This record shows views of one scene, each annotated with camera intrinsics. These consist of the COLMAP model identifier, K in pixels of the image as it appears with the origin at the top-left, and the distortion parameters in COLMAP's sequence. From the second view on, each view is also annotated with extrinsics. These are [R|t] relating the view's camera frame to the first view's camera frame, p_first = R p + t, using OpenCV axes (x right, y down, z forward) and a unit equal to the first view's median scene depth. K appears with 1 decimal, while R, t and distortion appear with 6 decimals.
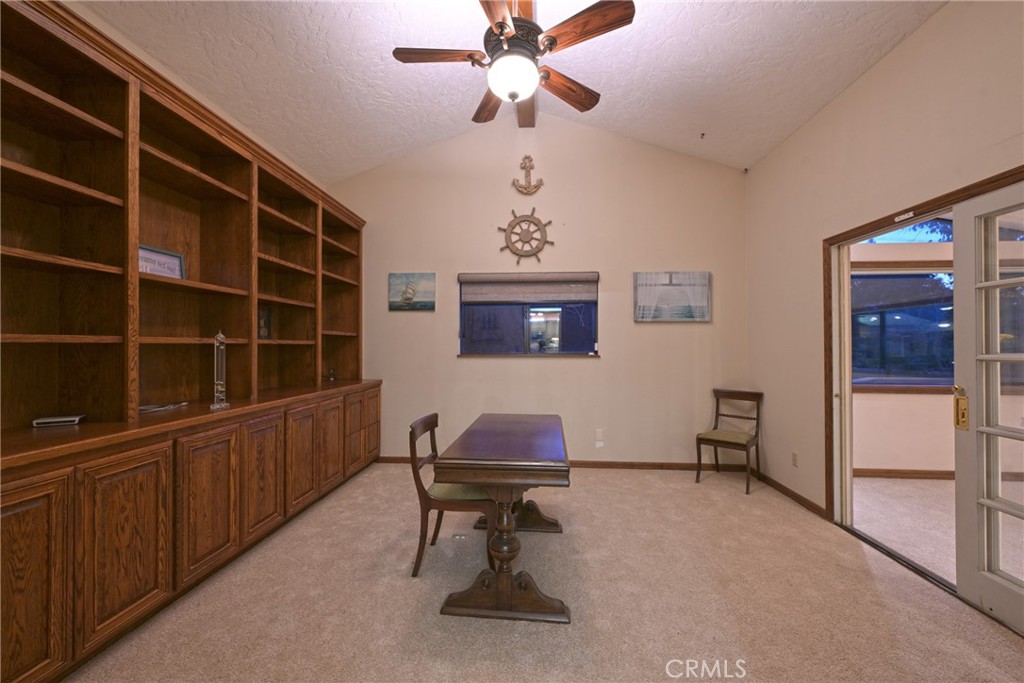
lens RADIAL K [[402.2, 0, 510.8], [0, 402.2, 343.6], [0, 0, 1]] dist [0.001919, 0.000307]
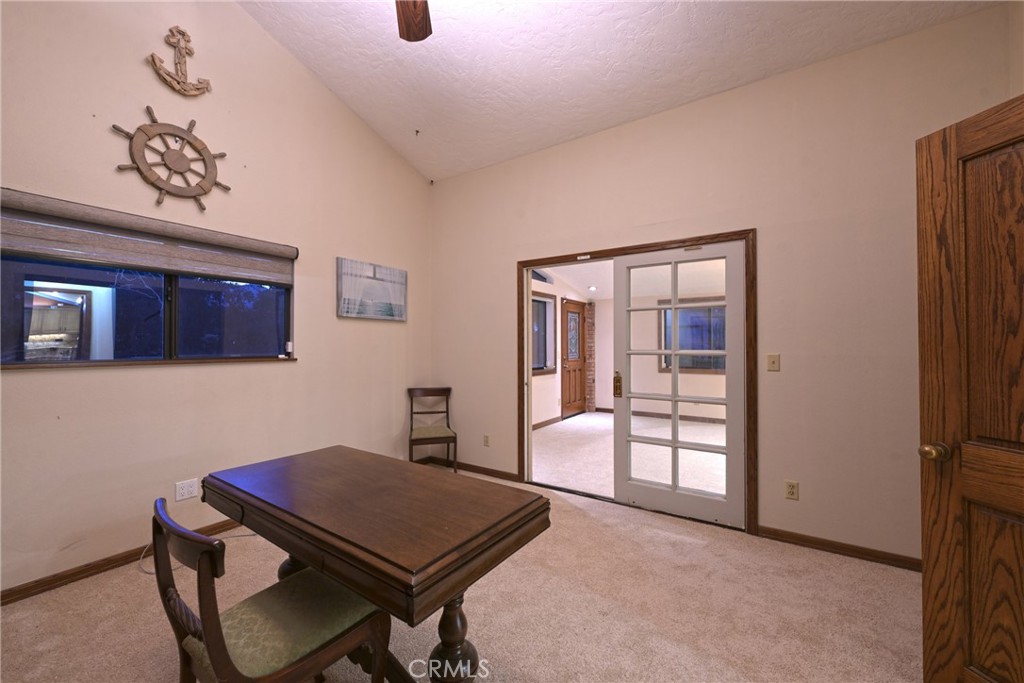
lens RADIAL K [[402.2, 0, 511.2], [0, 402.2, 343.2], [0, 0, 1]] dist [0.001919, 0.000307]
pose [[0.501068, 0.004780, 0.865395, -0.231234], [-0.004209, 0.999986, -0.003087, 0.001940], [-0.865398, -0.002096, 0.501081, 0.271472]]
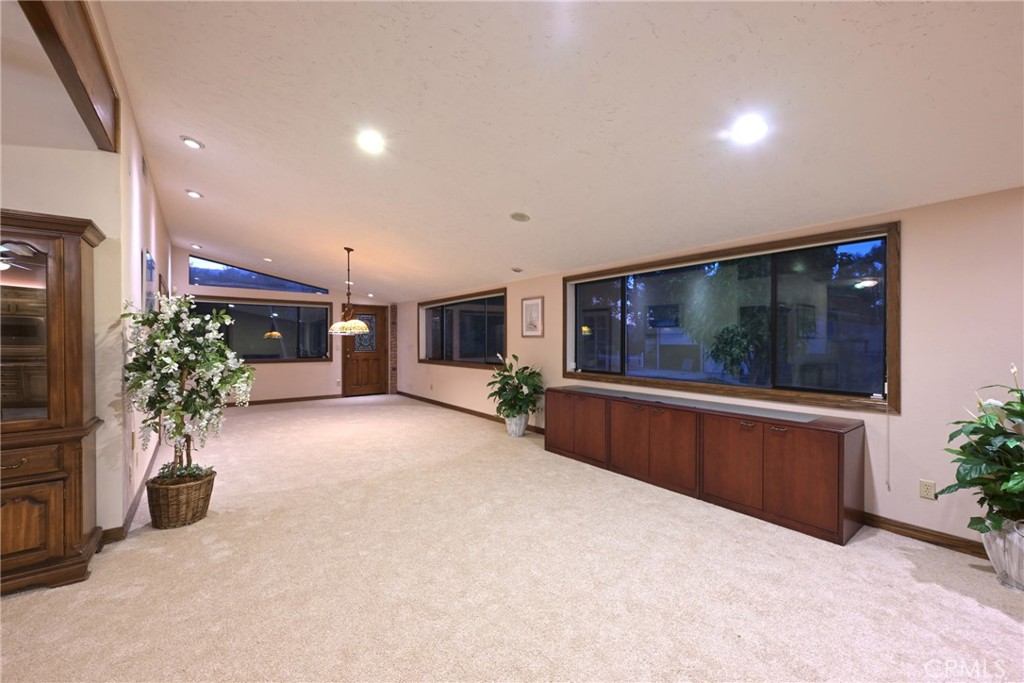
lens RADIAL K [[402.2, 0, 508.6], [0, 402.2, 345.3], [0, 0, 1]] dist [0.001919, 0.000307]
pose [[0.747200, -0.008493, 0.664545, 0.530608], [-0.004005, 0.999843, 0.017281, -0.008886], [-0.664587, -0.015574, 0.747048, -1.271044]]
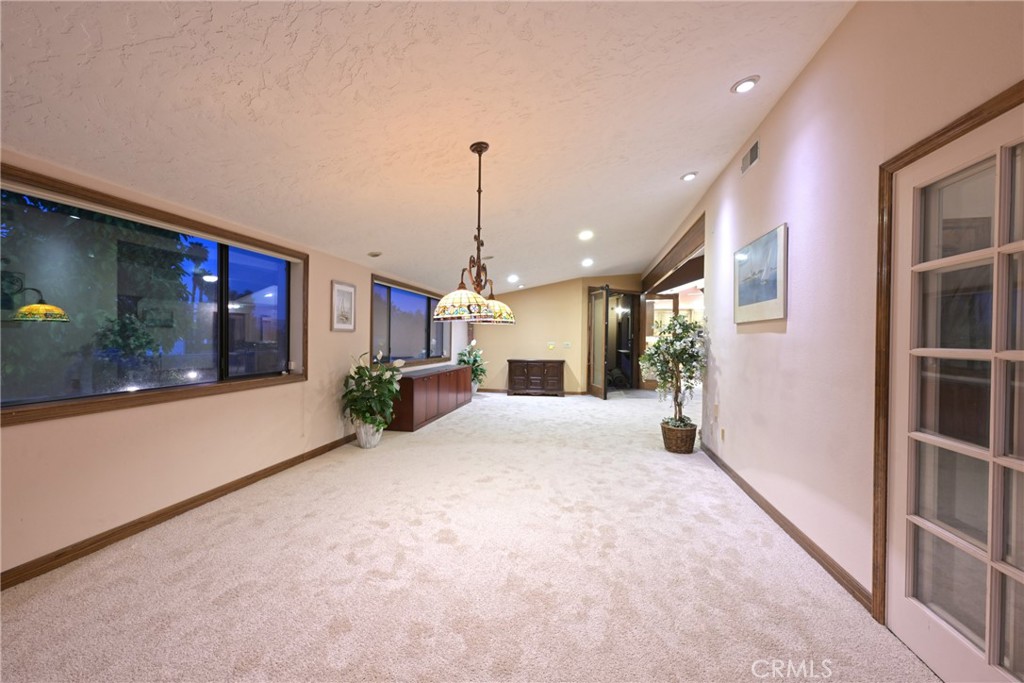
lens RADIAL K [[402.2, 0, 506.4], [0, 402.2, 342.4], [0, 0, 1]] dist [0.001919, 0.000307]
pose [[-0.991554, -0.013841, 0.128951, 0.898186], [-0.013431, 0.999902, 0.004045, 0.007800], [-0.128994, 0.002278, -0.991643, 0.747981]]
